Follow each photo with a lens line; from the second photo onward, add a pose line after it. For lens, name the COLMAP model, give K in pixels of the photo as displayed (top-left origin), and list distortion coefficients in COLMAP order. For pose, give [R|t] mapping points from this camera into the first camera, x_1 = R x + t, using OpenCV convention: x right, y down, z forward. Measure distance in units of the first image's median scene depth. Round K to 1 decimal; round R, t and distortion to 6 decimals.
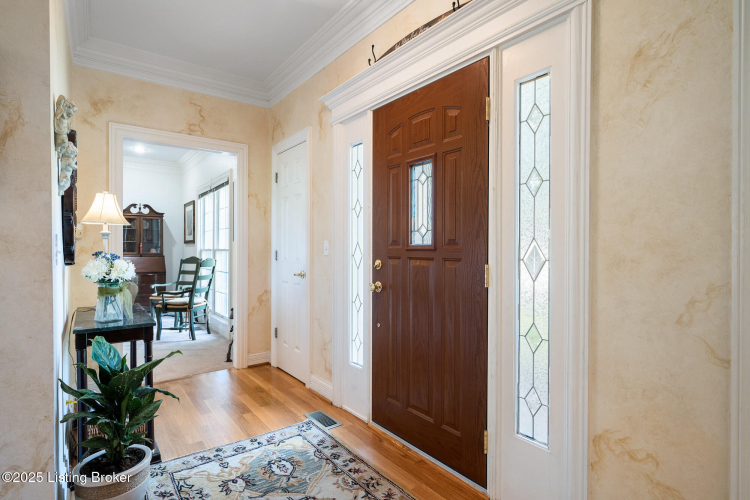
lens RADIAL K [[381.6, 0, 375.3], [0, 381.6, 250.9], [0, 0, 1]] dist [-0.000133, -0.000603]
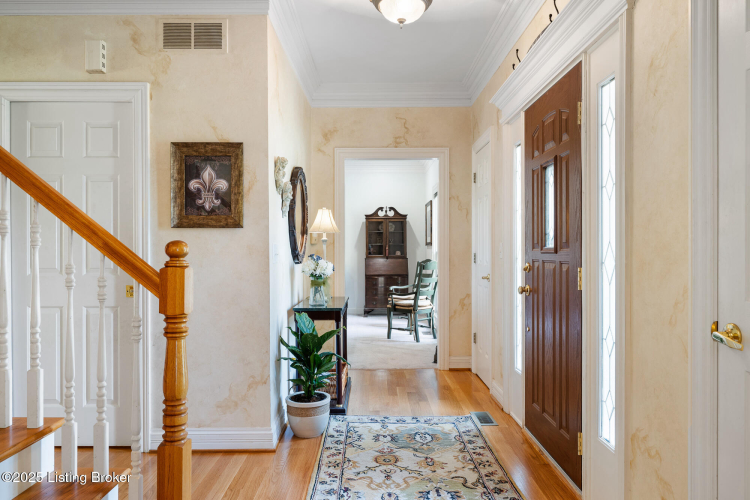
lens RADIAL K [[502.6, 0, 374.5], [0, 502.6, 251.0], [0, 0, 1]] dist [-0.004220, 0.001270]
pose [[0.804244, -0.003094, -0.594292, 0.444030], [0.000772, 0.999991, -0.004162, -0.001668], [0.594299, 0.002888, 0.804239, -0.268153]]
